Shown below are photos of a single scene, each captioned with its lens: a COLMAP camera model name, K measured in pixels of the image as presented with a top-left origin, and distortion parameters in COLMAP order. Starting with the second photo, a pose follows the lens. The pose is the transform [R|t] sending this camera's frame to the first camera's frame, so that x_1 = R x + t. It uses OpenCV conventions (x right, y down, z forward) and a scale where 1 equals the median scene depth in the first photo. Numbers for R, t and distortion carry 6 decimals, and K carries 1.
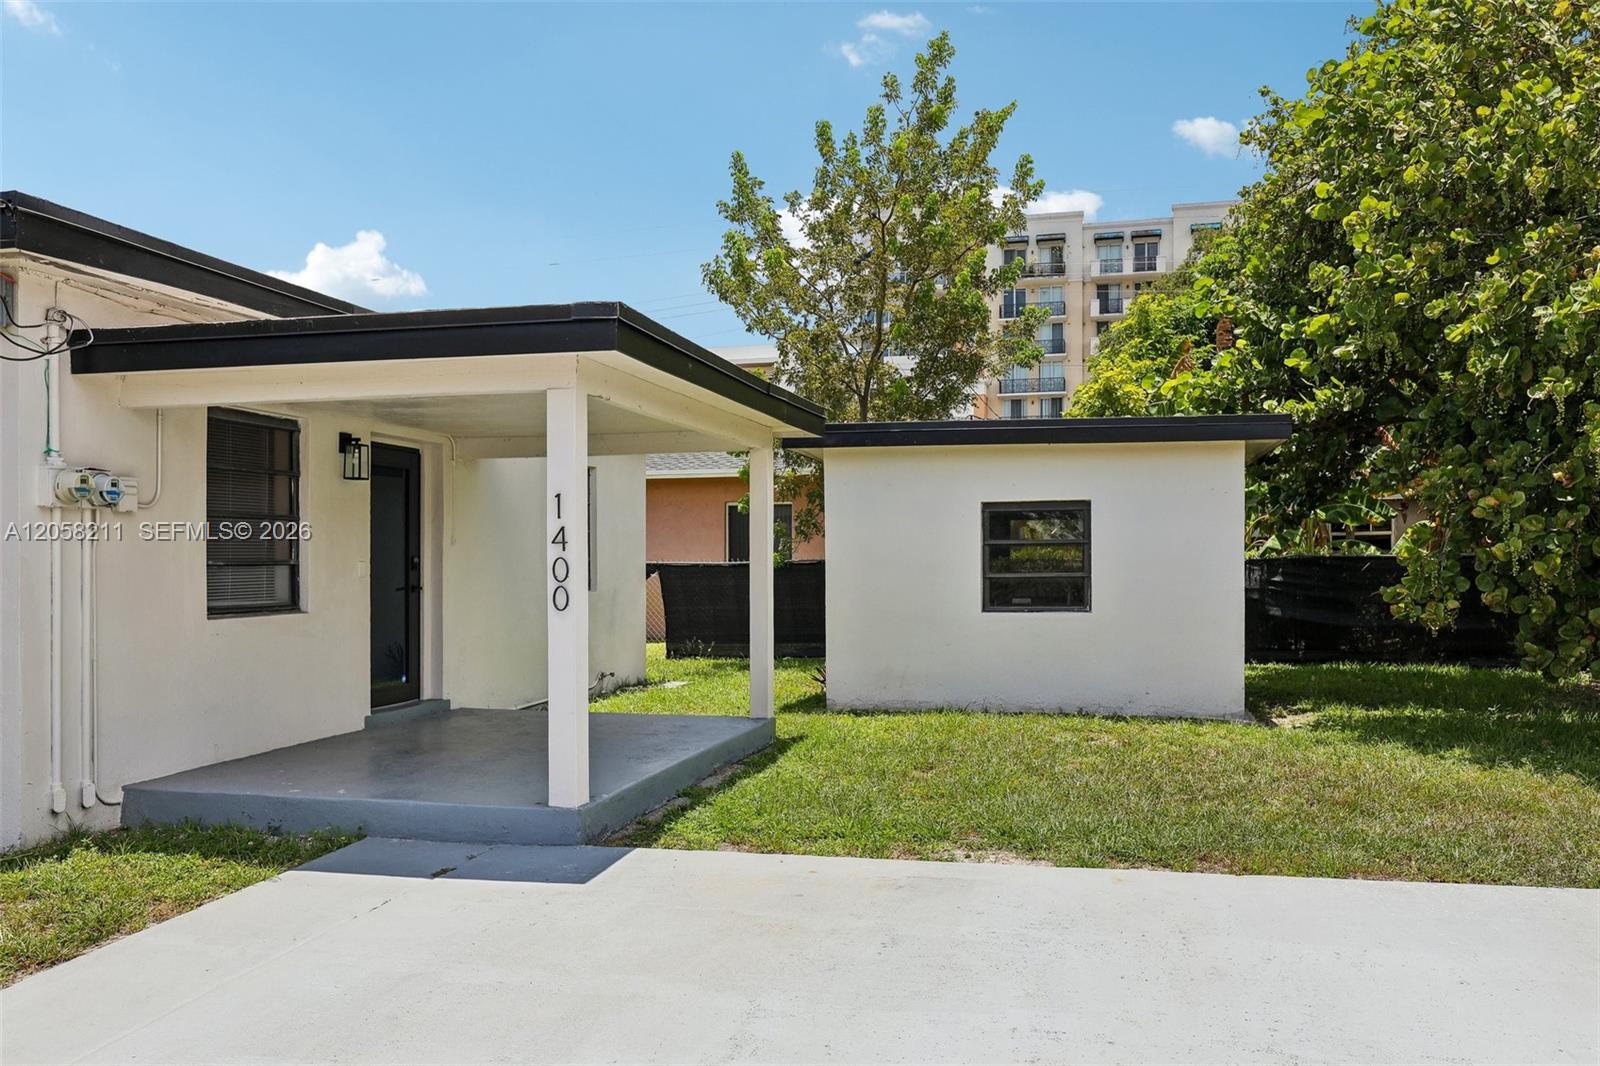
lens RADIAL K [[1233.6, 0, 798.5], [0, 1233.6, 538.9], [0, 0, 1]] dist [-0.003148, -0.011741]
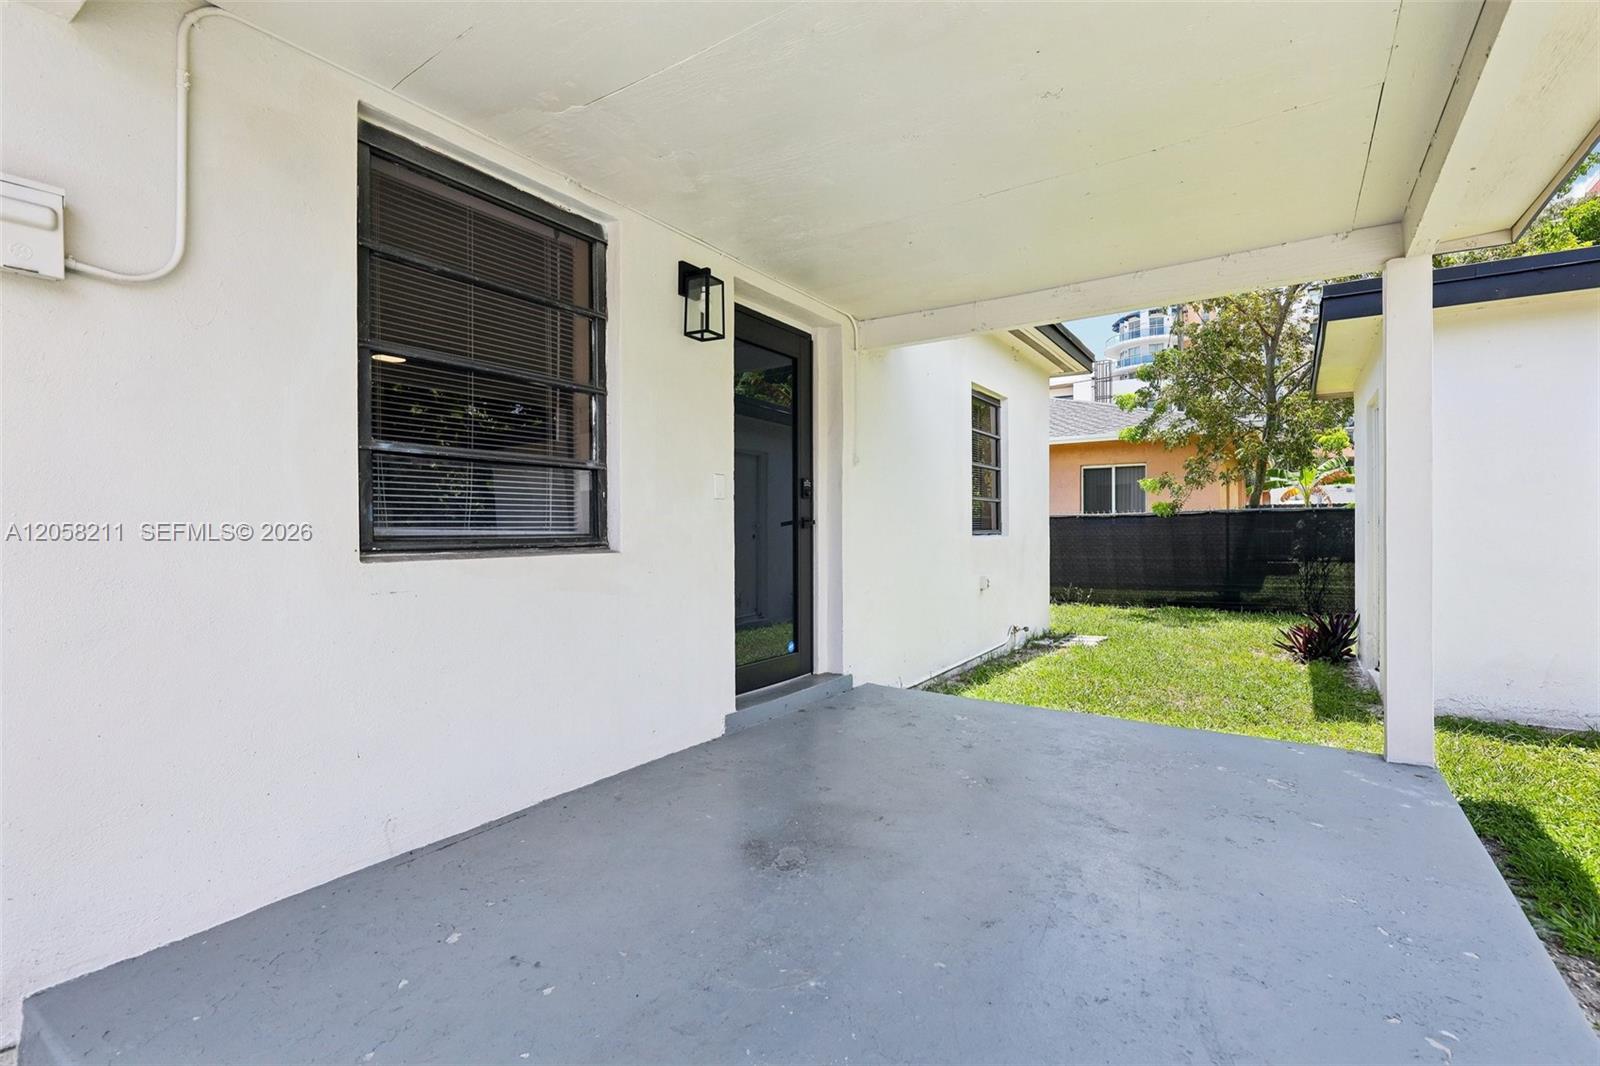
lens RADIAL K [[731.4, 0, 799.1], [0, 731.4, 527.1], [0, 0, 1]] dist [-0.010271, 0.001822]
pose [[0.941800, -0.001498, -0.336170, -0.167736], [0.006494, 0.999885, 0.013738, 0.036856], [0.336111, -0.015122, 0.941701, 0.586460]]
